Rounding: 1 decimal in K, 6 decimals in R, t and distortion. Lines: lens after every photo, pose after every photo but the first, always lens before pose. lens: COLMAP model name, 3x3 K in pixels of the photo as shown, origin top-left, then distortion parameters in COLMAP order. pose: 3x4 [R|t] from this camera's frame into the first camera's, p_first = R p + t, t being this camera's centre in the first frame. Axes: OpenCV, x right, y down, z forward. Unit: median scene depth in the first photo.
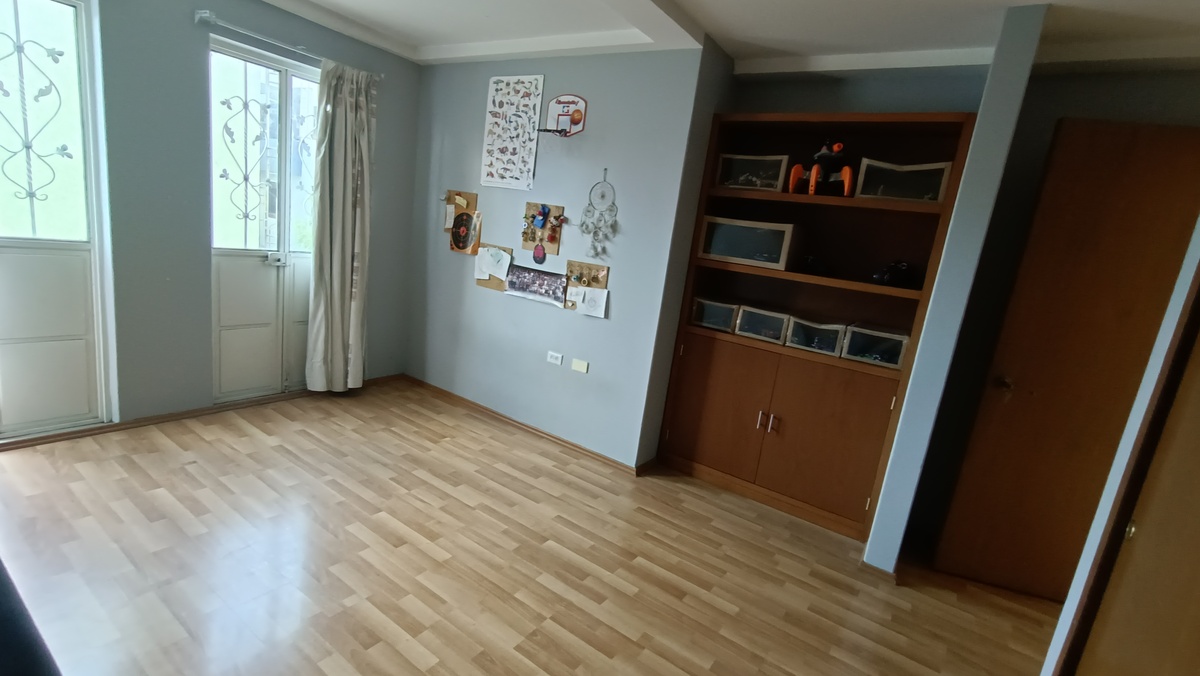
lens RADIAL K [[535.2, 0, 588.4], [0, 535.2, 332.3], [0, 0, 1]] dist [-0.000550, 0.000946]
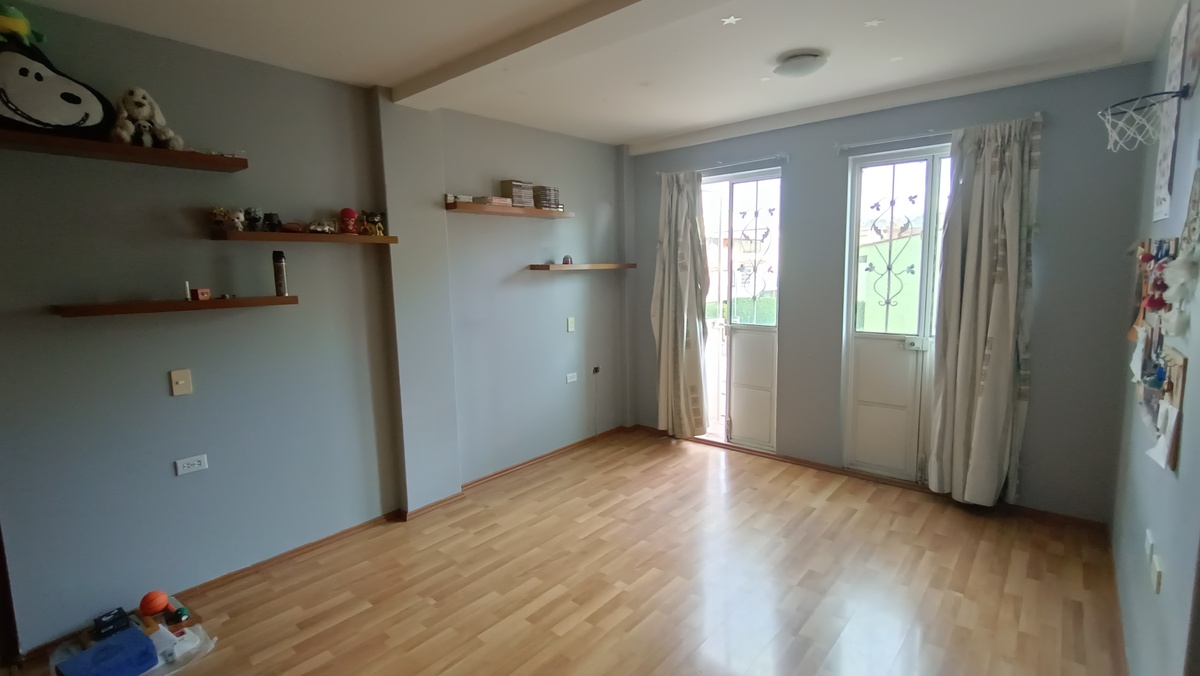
lens RADIAL K [[535.2, 0, 608.0], [0, 535.2, 340.6], [0, 0, 1]] dist [-0.000550, 0.000946]
pose [[-0.089770, -0.010322, -0.995909, 0.483370], [-0.193452, 0.981083, 0.007270, -0.041705], [0.976994, 0.193313, -0.090068, 0.563109]]
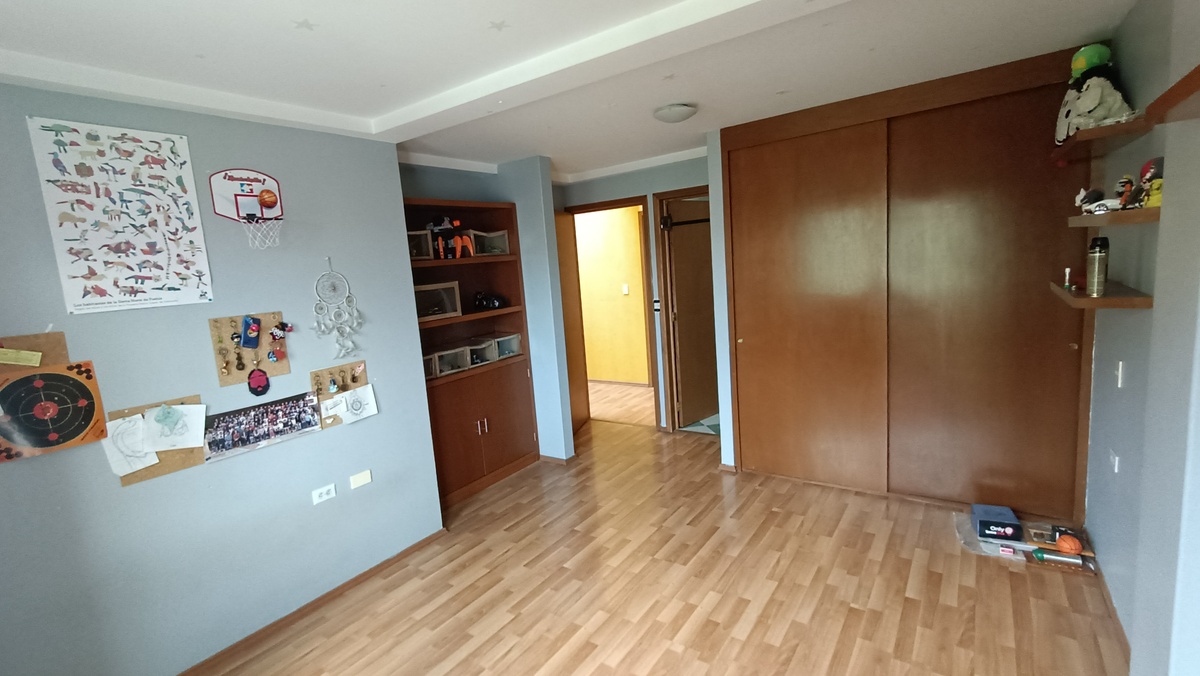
lens RADIAL K [[535.2, 0, 578.4], [0, 535.2, 338.5], [0, 0, 1]] dist [-0.000550, 0.000946]
pose [[0.025672, -0.268651, 0.962895, -0.798052], [0.288027, 0.924354, 0.250219, -0.270405], [-0.957278, 0.270917, 0.101109, 0.524656]]
